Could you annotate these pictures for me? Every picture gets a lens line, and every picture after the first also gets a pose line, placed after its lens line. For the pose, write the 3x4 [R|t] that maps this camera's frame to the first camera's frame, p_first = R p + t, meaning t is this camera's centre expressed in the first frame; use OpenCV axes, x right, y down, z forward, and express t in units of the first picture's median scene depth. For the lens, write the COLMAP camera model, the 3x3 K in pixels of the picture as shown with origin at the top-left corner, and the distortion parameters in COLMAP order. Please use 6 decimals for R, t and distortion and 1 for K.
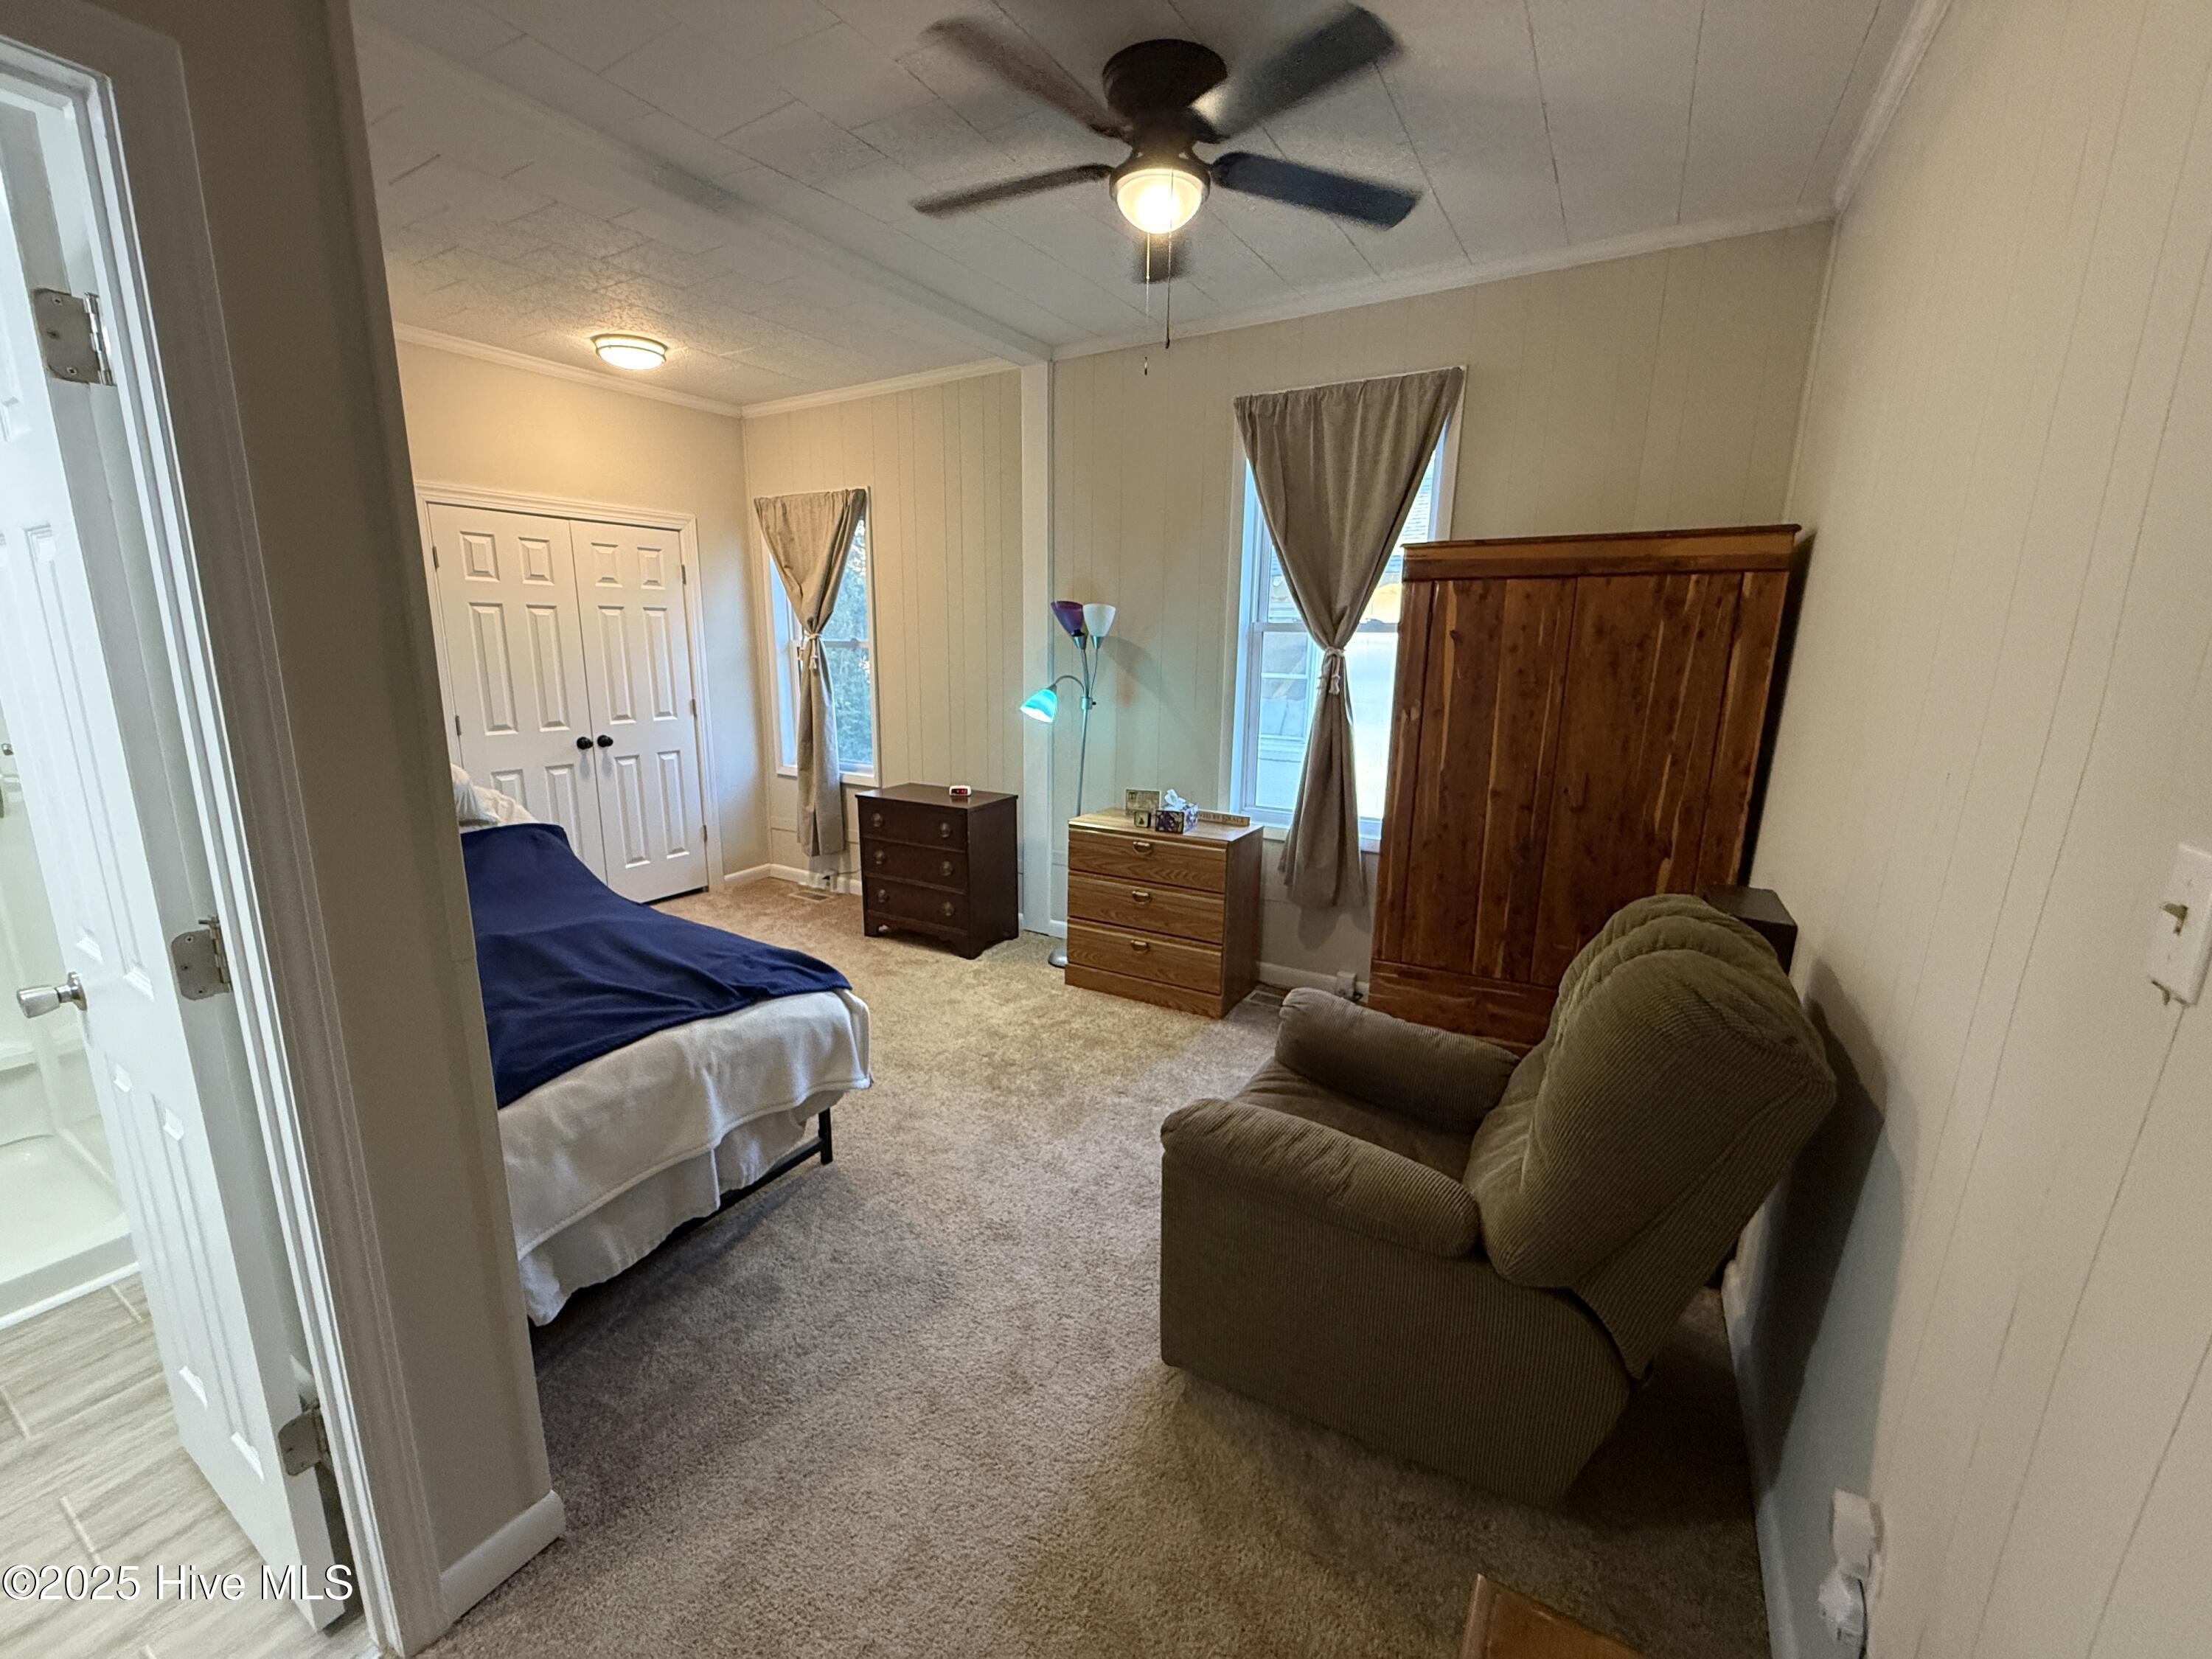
lens RADIAL K [[880.6, 0, 1097.1], [0, 880.6, 828.3], [0, 0, 1]] dist [-0.002297, -0.000018]
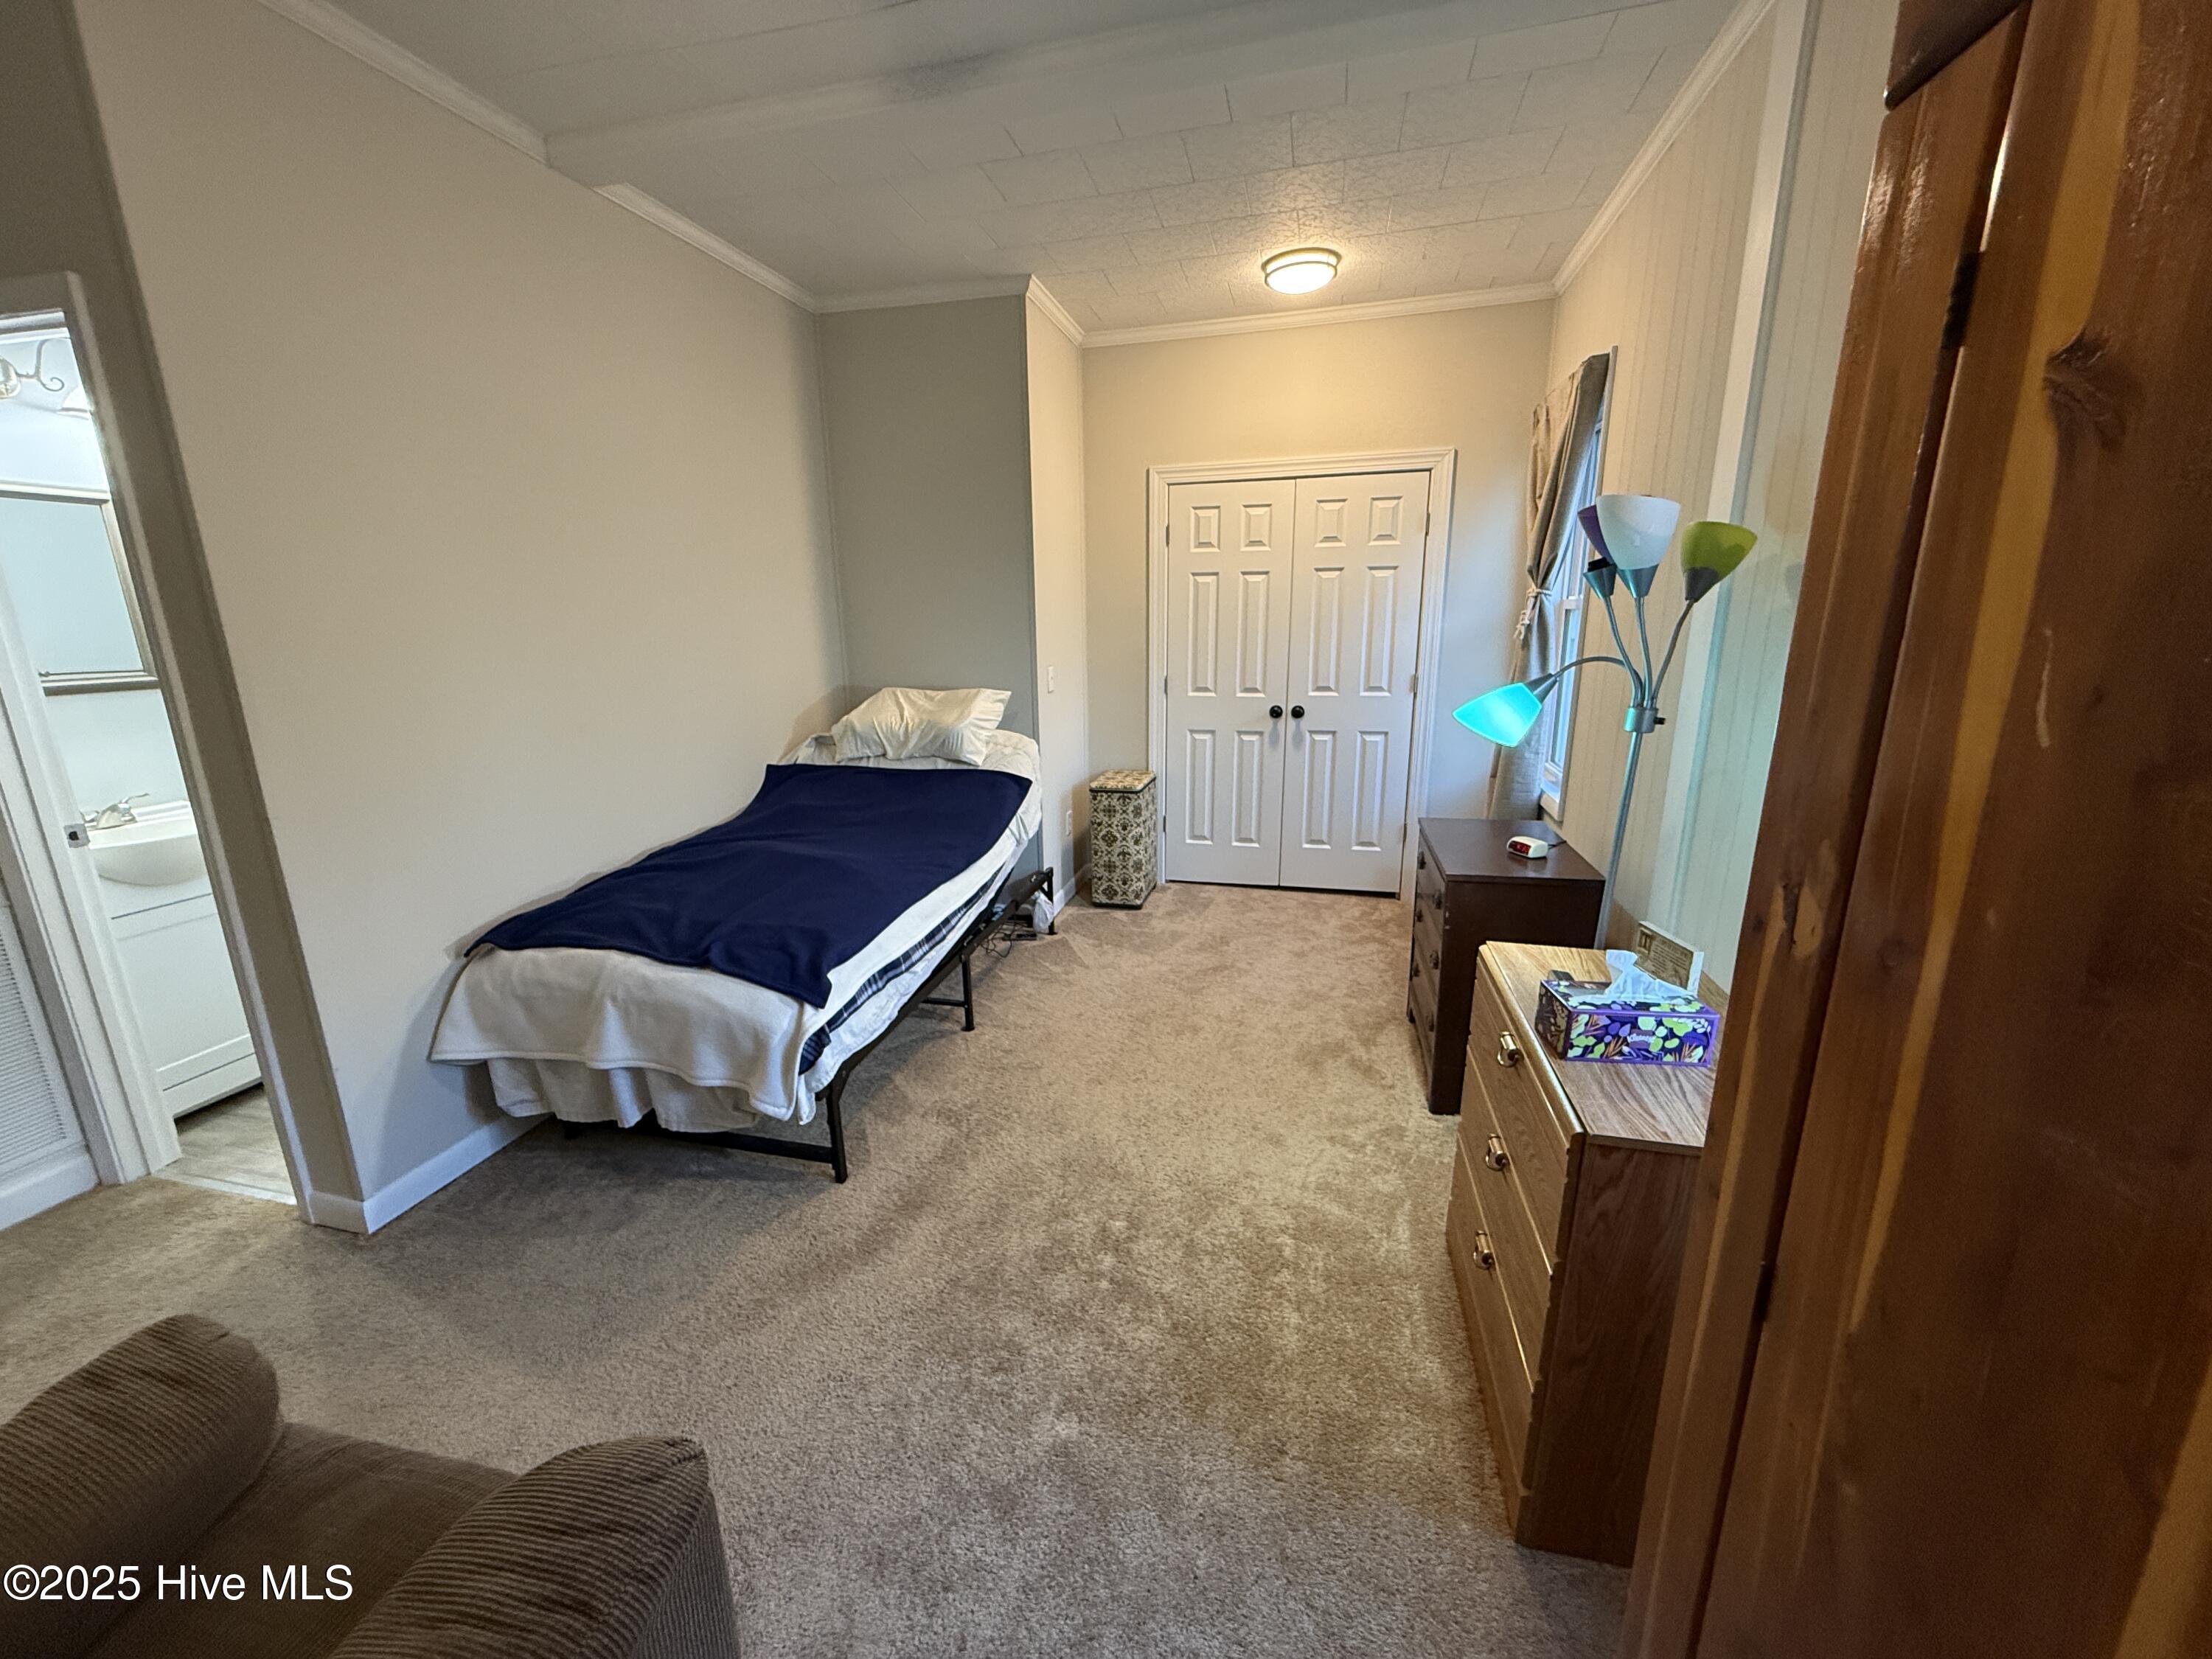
lens RADIAL K [[880.6, 0, 1101.4], [0, 880.6, 830.0], [0, 0, 1]] dist [-0.002297, -0.000018]
pose [[0.288328, 0.214894, -0.933106, 0.312530], [-0.185519, 0.968563, 0.165735, -0.098467], [0.939388, 0.125323, 0.319131, 0.535223]]
